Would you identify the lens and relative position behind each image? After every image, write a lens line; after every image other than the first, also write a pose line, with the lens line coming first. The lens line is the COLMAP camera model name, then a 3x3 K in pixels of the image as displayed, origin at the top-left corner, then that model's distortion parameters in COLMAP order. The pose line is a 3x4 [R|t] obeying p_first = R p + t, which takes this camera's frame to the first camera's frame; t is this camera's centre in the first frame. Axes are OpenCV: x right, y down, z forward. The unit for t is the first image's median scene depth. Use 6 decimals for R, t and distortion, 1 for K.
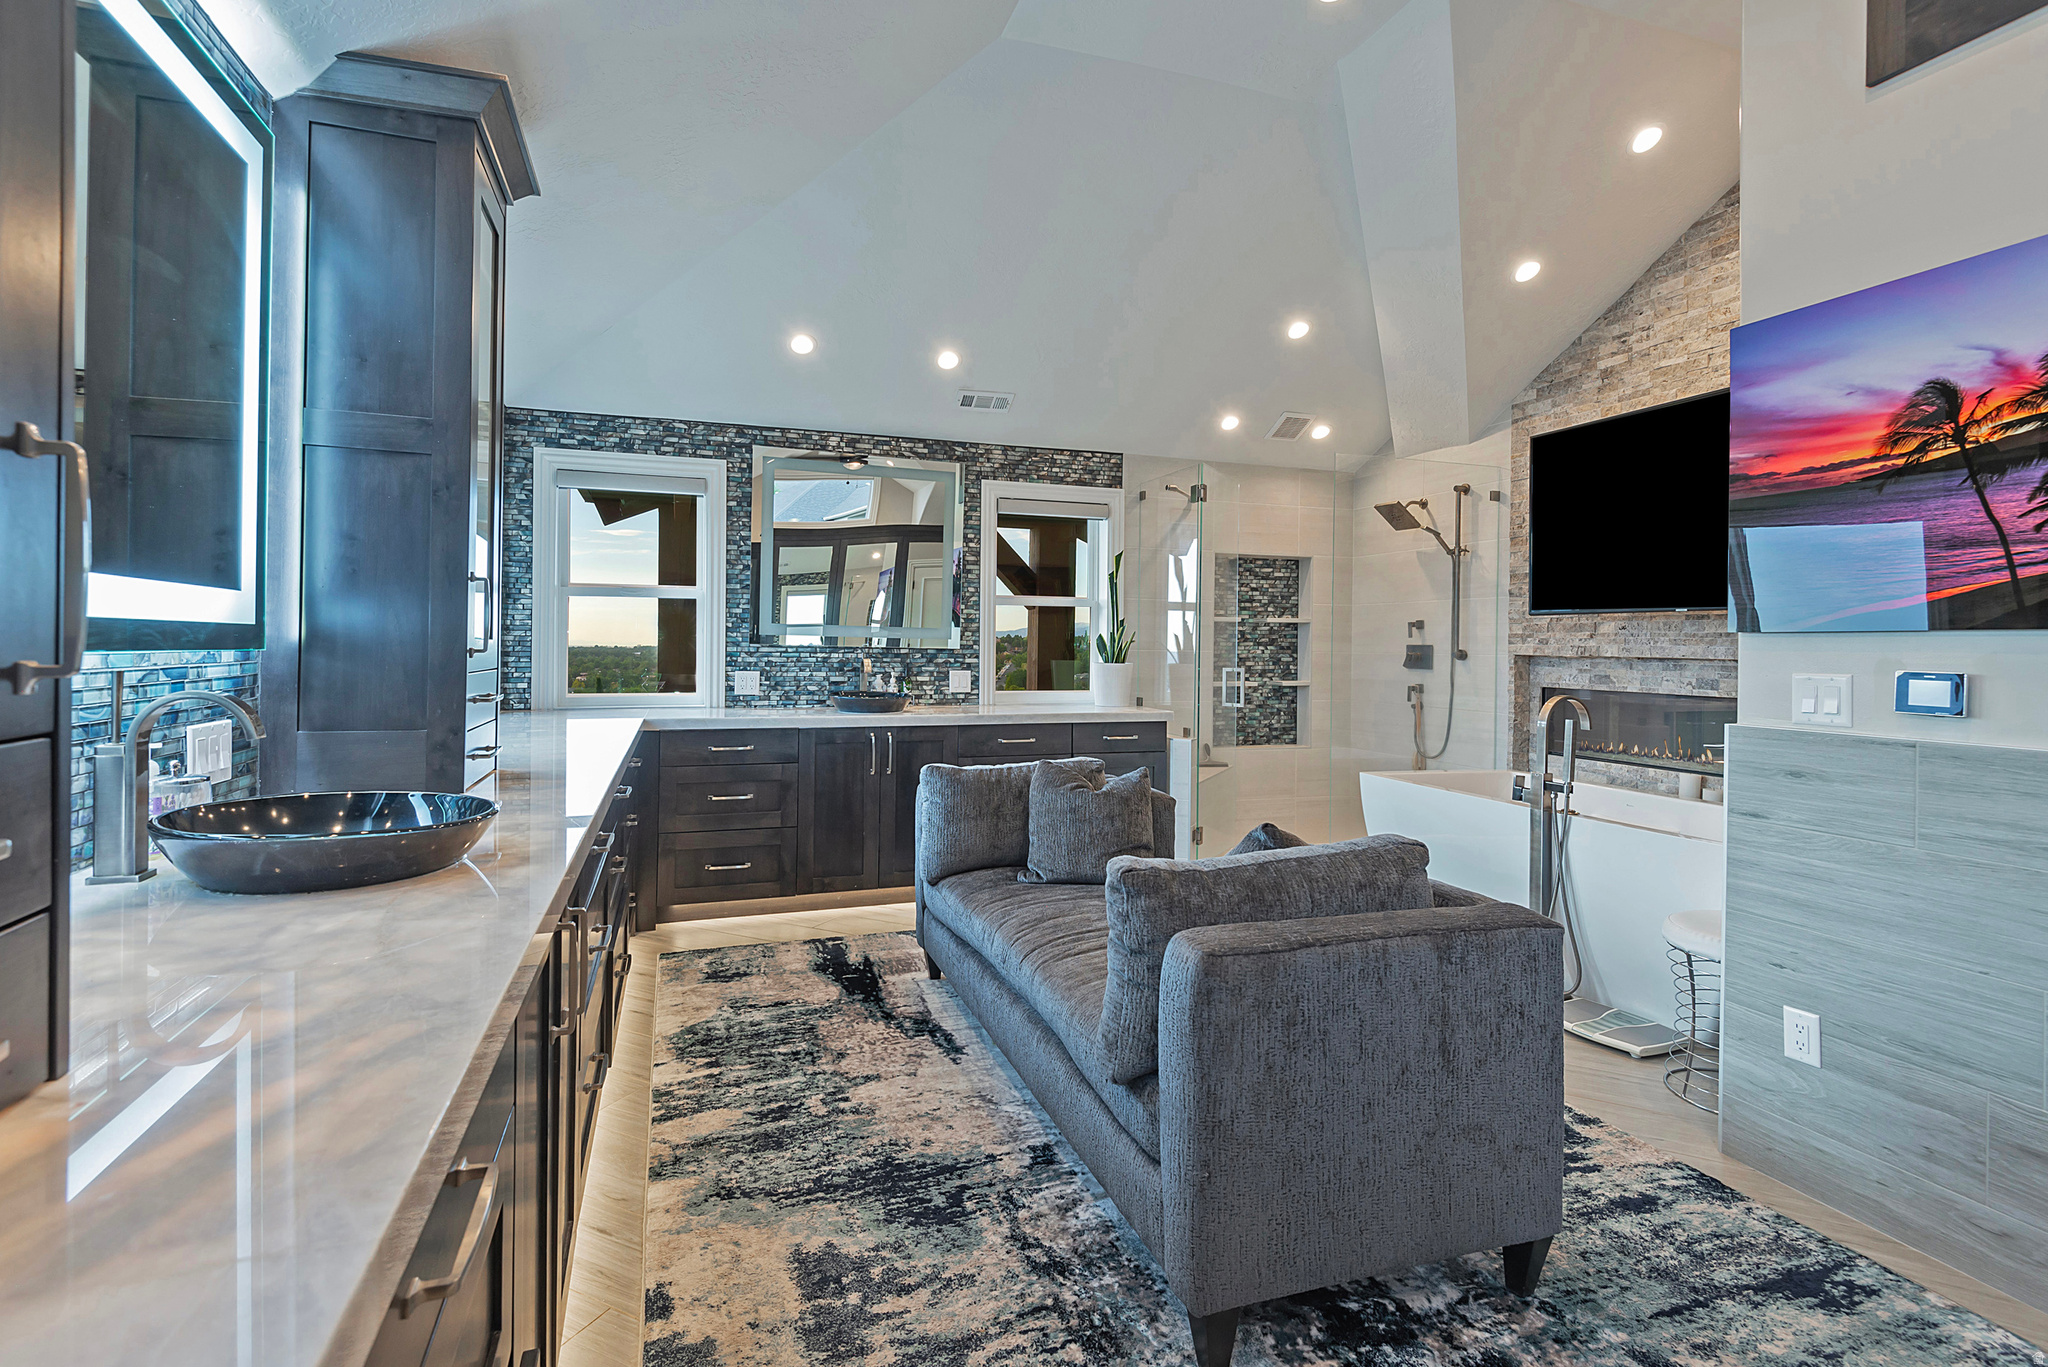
lens RADIAL K [[960.6, 0, 1004.7], [0, 960.6, 640.5], [0, 0, 1]] dist [0.020761, -0.001140]
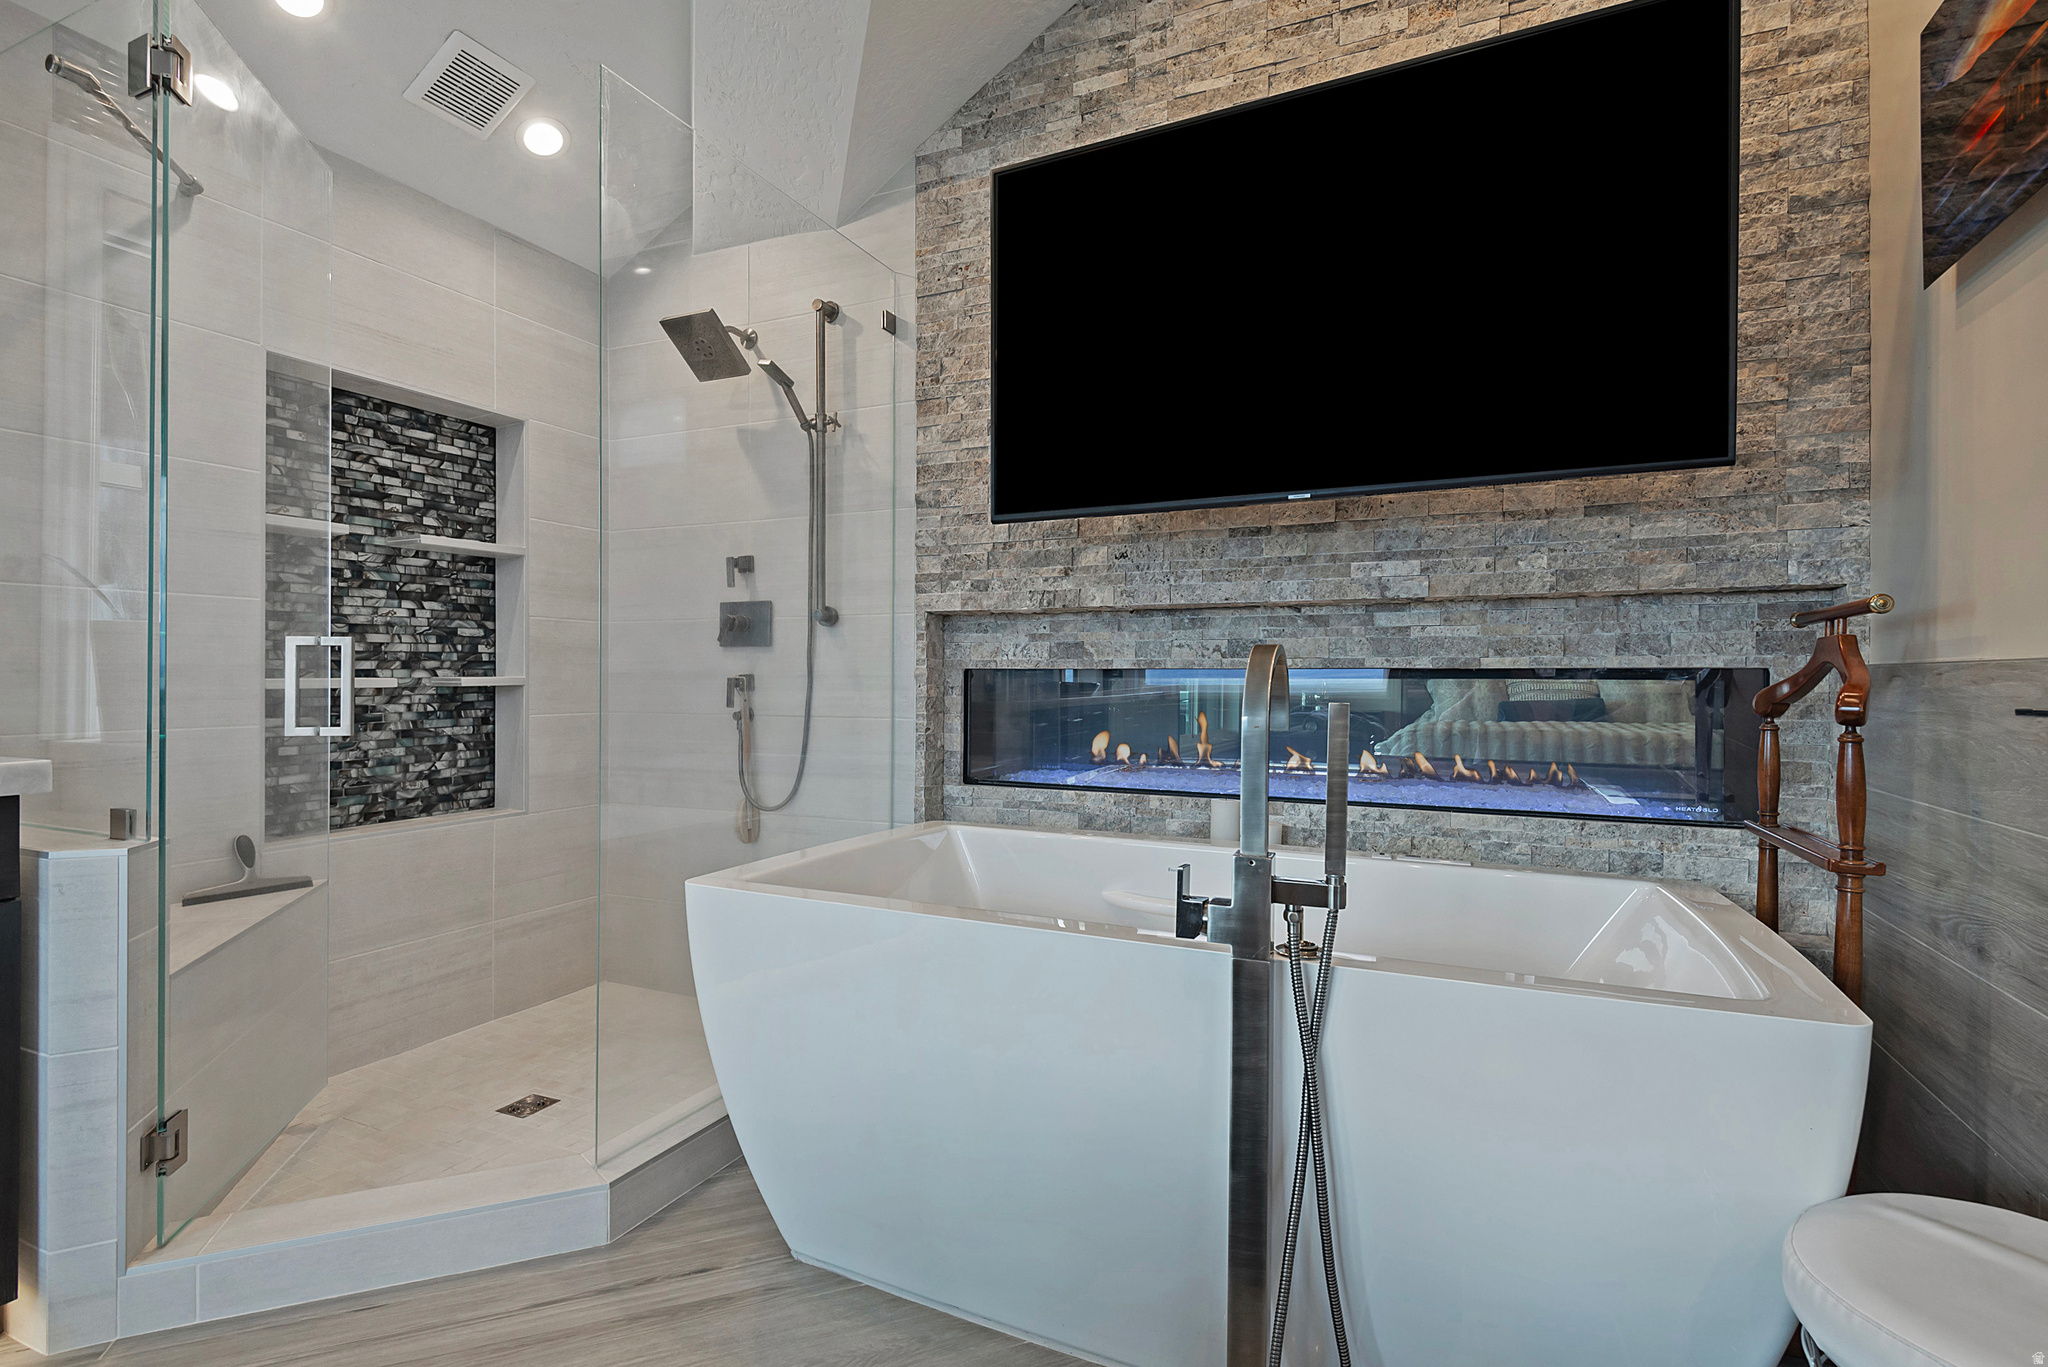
lens RADIAL K [[960.6, 0, 1026.5], [0, 960.6, 676.4], [0, 0, 1]] dist [0.020761, -0.001140]
pose [[0.689261, -0.010134, 0.724442, 0.149100], [0.005325, 0.999946, 0.008921, 0.042306], [-0.724493, -0.002292, 0.689278, 0.517140]]
